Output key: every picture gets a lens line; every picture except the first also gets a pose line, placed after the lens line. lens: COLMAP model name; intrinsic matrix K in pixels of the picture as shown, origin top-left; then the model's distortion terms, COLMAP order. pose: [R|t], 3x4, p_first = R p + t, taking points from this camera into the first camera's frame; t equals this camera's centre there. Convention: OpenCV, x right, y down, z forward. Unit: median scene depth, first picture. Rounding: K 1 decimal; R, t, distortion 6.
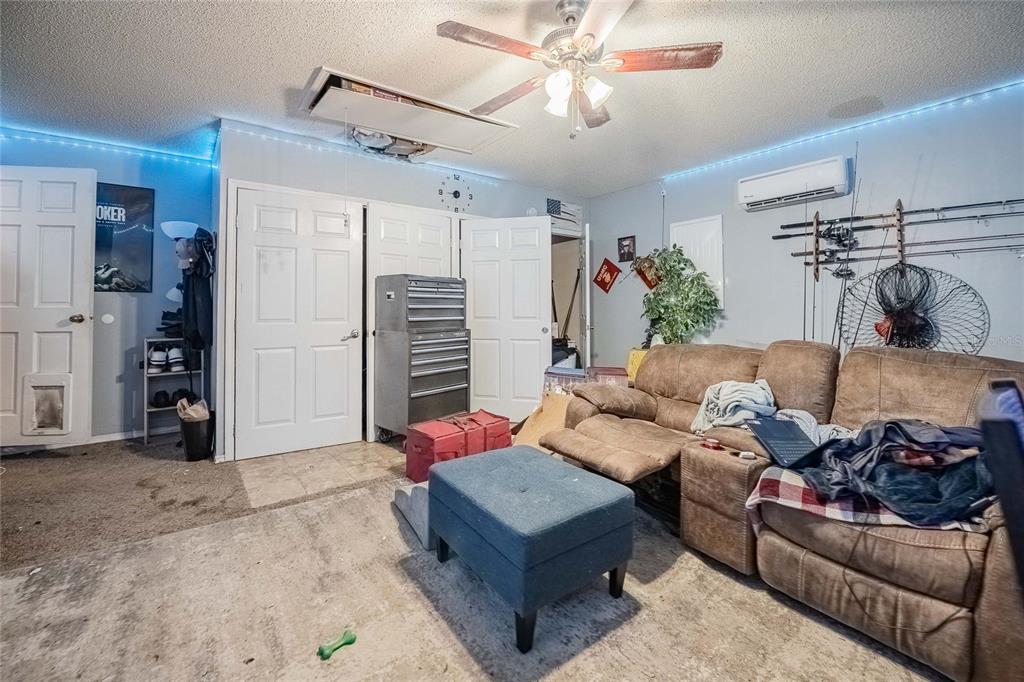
lens RADIAL K [[428.4, 0, 518.4], [0, 428.4, 303.4], [0, 0, 1]] dist [-0.002630, -0.000425]
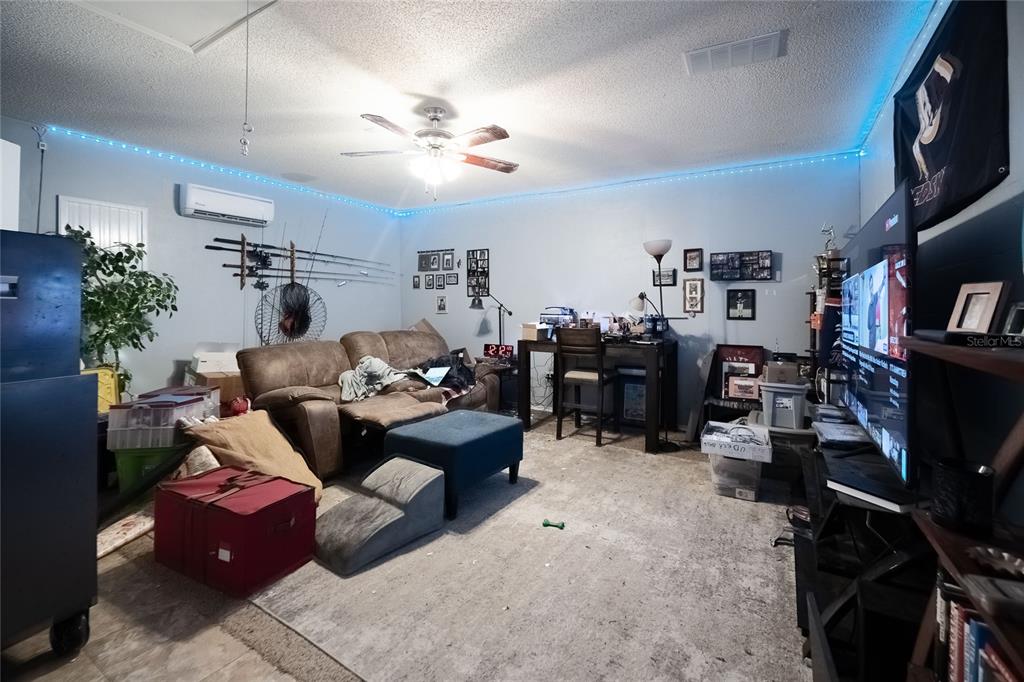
lens RADIAL K [[428.4, 0, 518.4], [0, 428.4, 303.4], [0, 0, 1]] dist [-0.002630, -0.000425]
pose [[-0.348856, 0.011446, 0.937107, -0.811166], [-0.007880, 0.999854, -0.015146, 0.001222], [-0.937143, -0.012668, -0.348715, 0.728959]]
